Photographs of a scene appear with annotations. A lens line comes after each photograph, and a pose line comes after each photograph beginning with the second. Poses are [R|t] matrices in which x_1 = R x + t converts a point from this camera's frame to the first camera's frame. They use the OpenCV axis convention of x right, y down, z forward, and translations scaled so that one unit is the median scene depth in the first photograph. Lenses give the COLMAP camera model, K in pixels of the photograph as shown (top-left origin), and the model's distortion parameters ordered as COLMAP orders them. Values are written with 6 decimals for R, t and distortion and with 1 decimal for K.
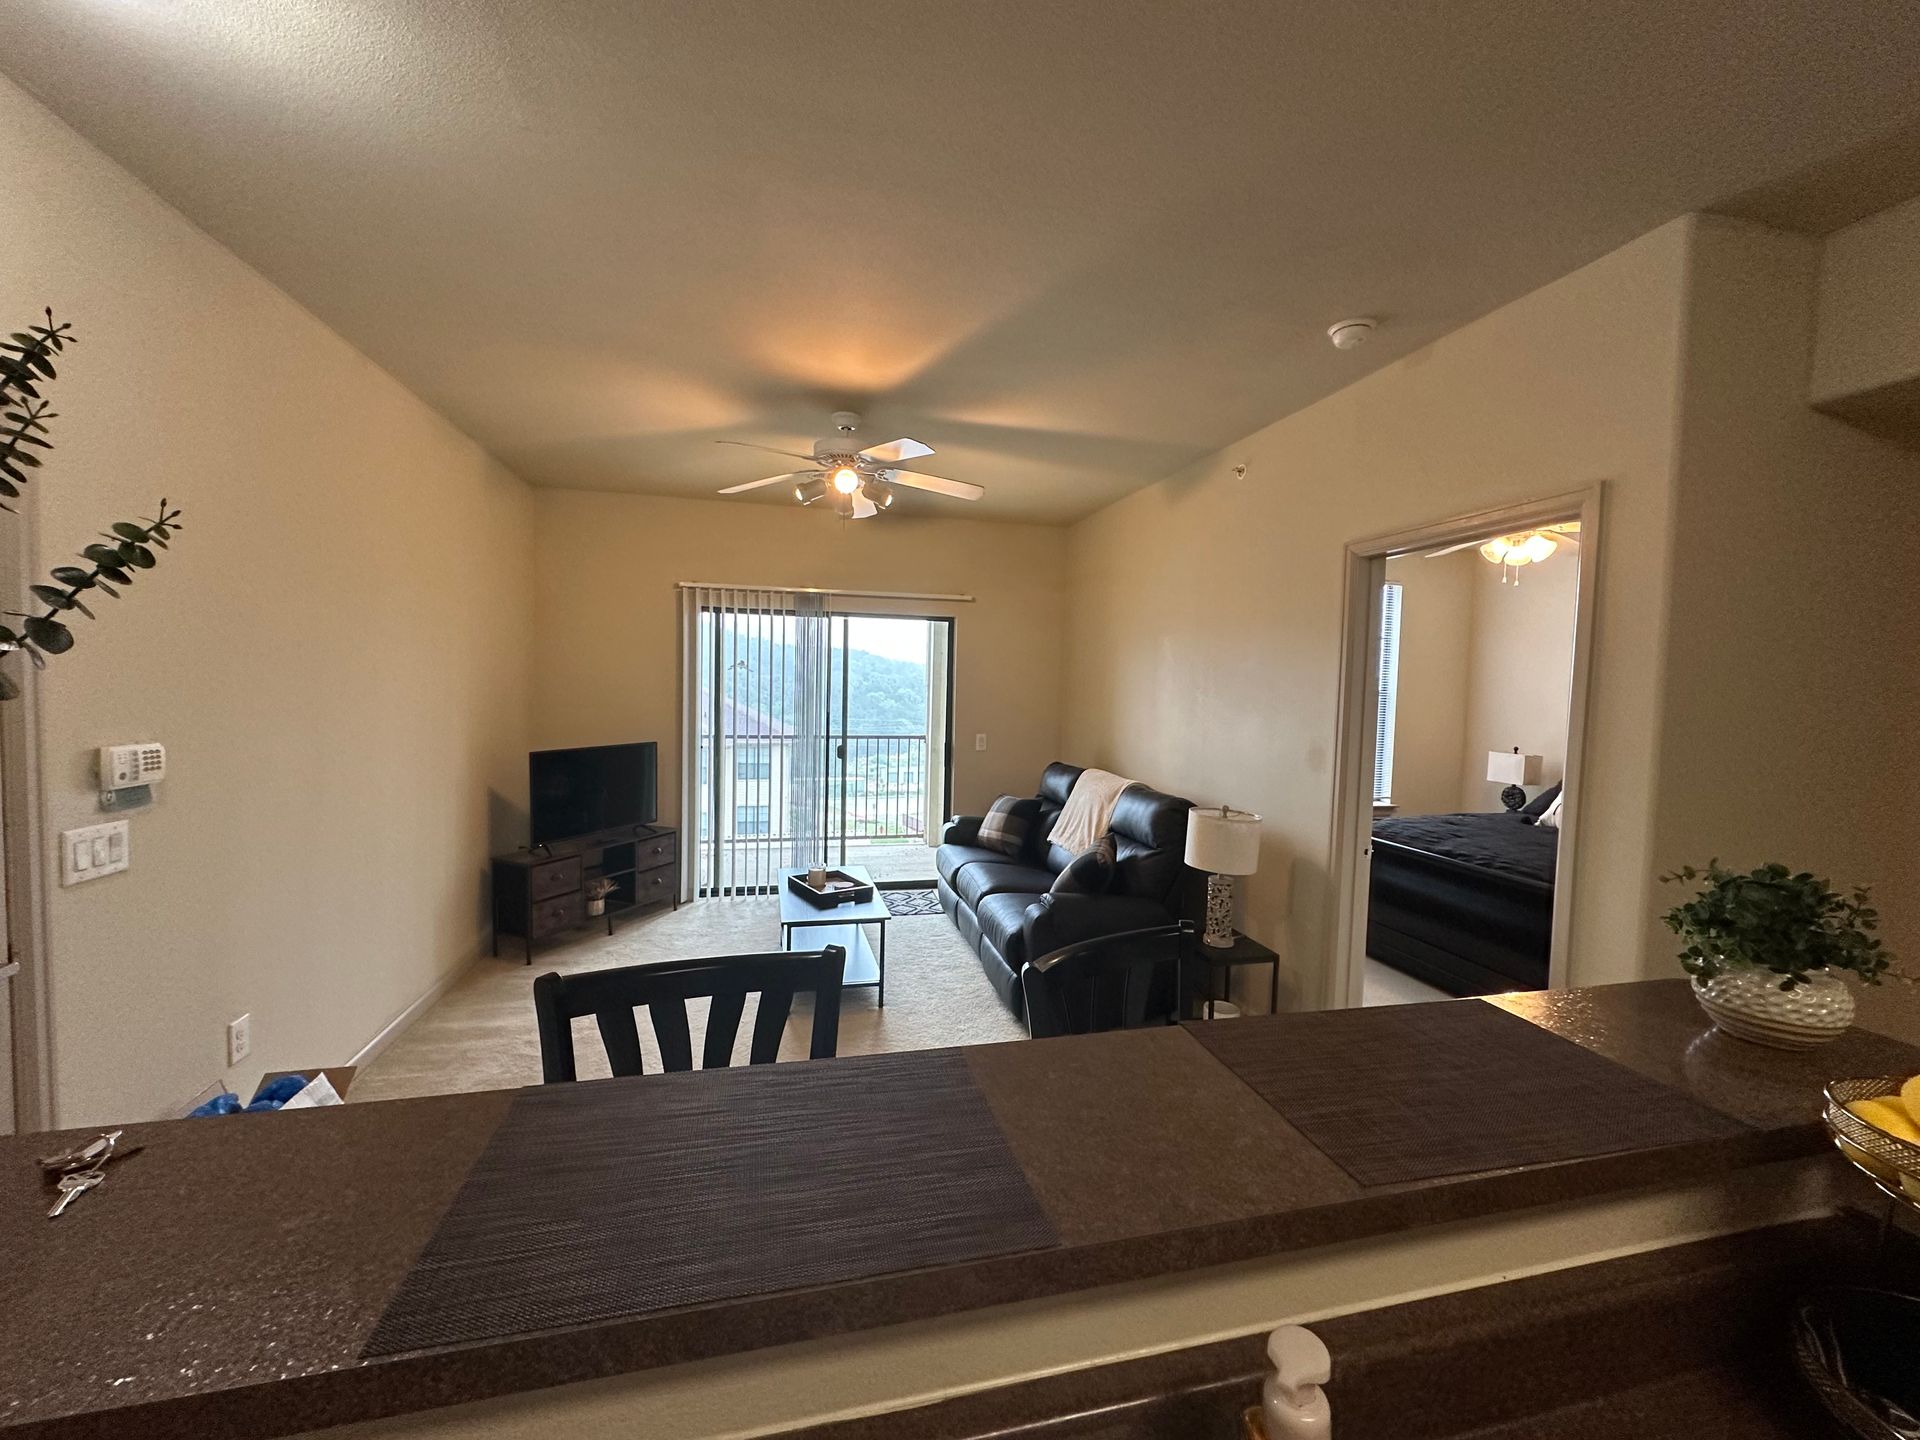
lens RADIAL K [[766.6, 0, 963.4], [0, 766.6, 721.6], [0, 0, 1]] dist [-0.000999, 0.000159]
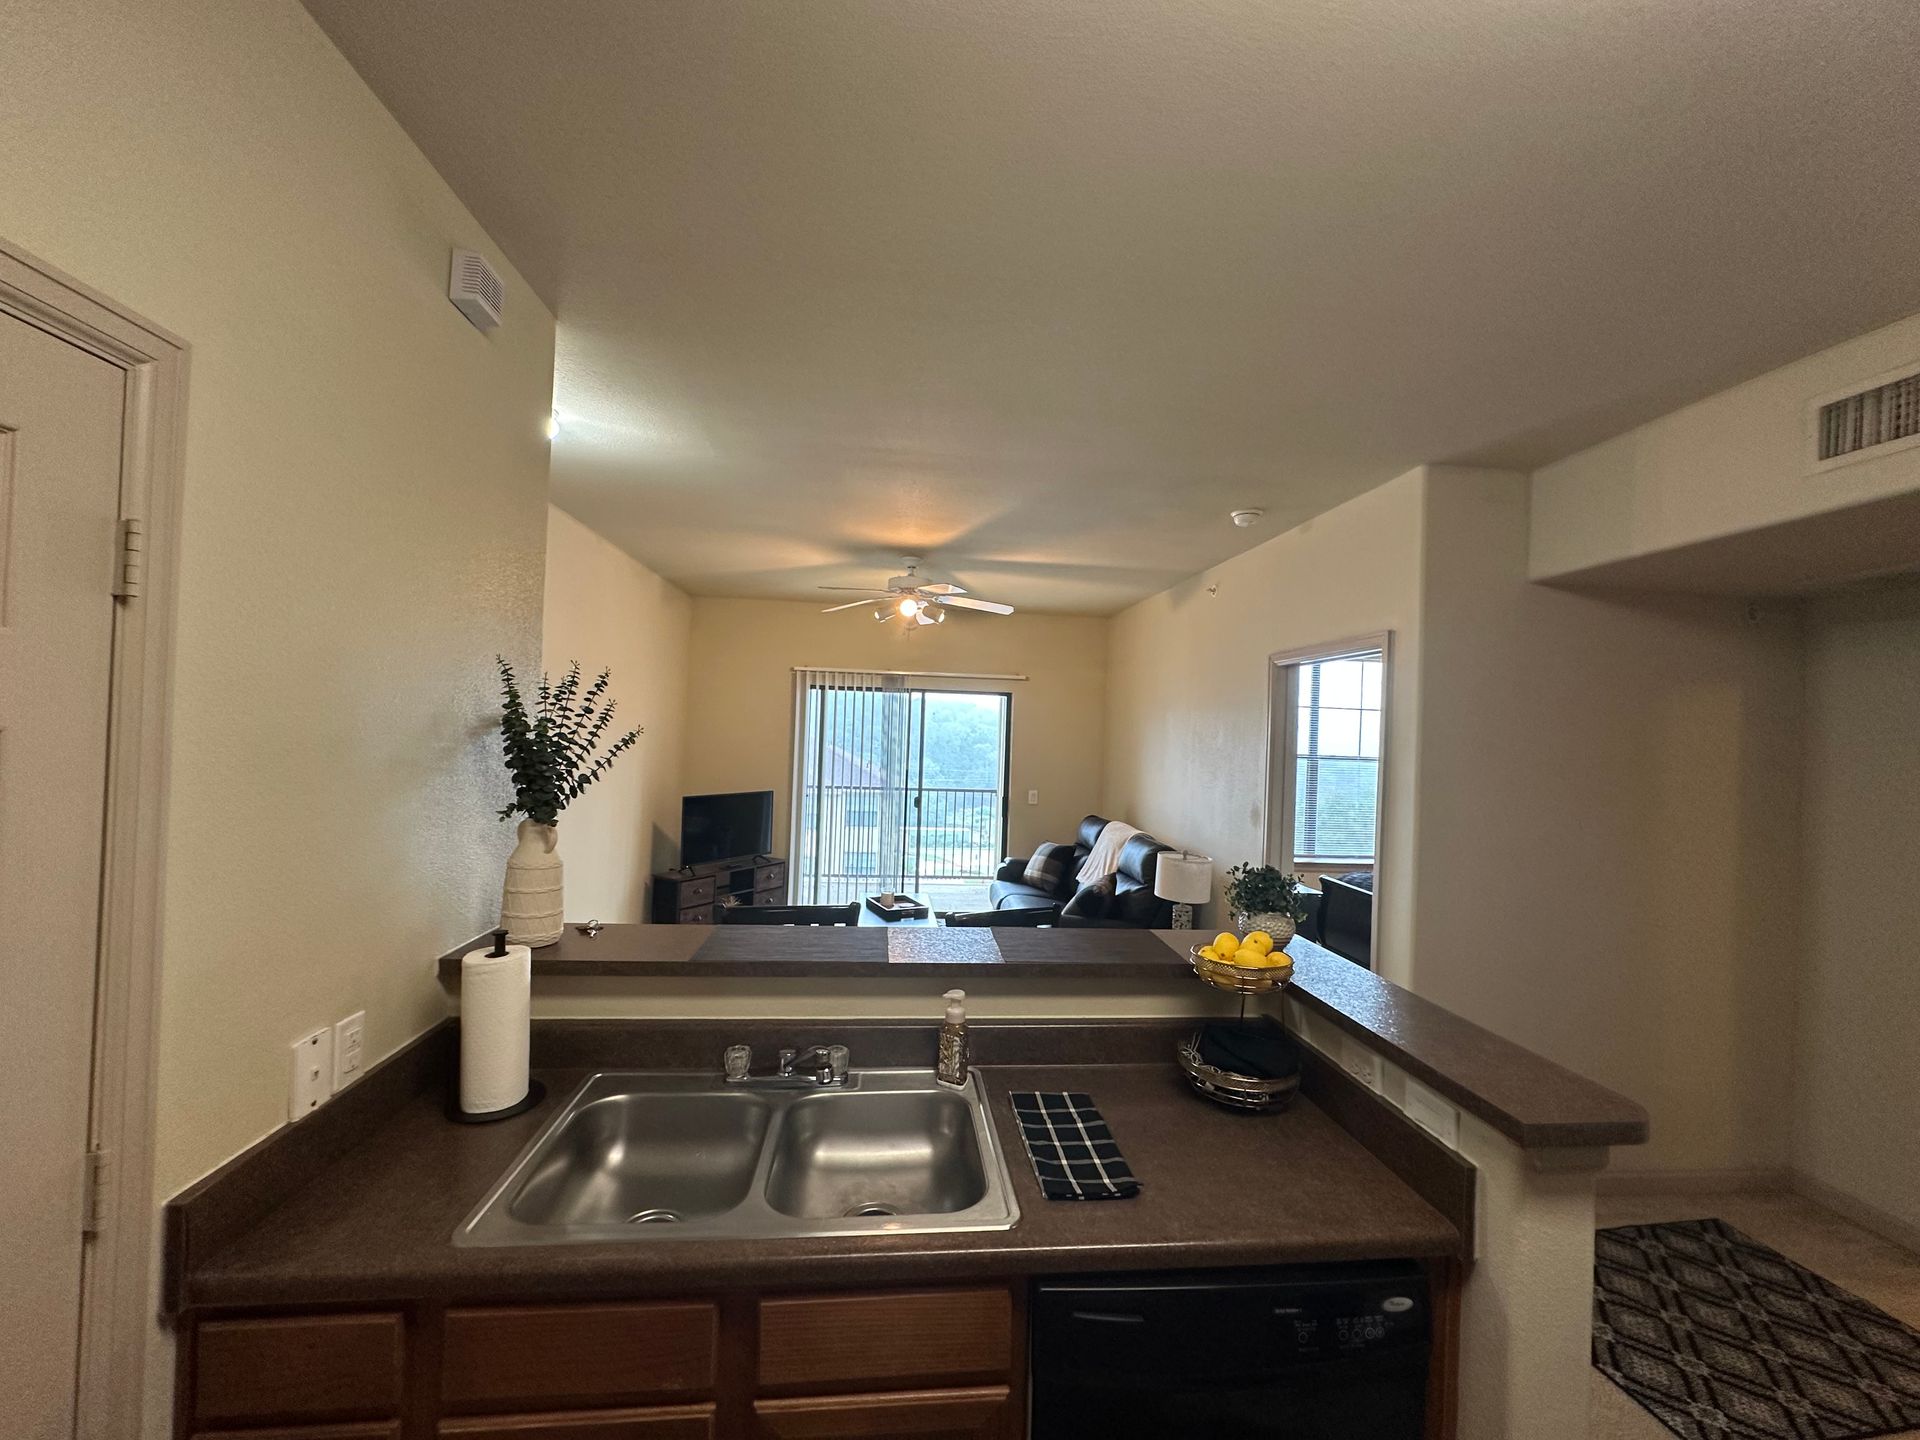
lens RADIAL K [[766.6, 0, 961.8], [0, 766.6, 717.4], [0, 0, 1]] dist [-0.000999, 0.000159]
pose [[0.989843, 0.009295, -0.141862, 0.129969], [-0.019600, 0.997254, -0.071420, -0.014312], [0.140809, 0.073475, 0.987307, -0.321660]]
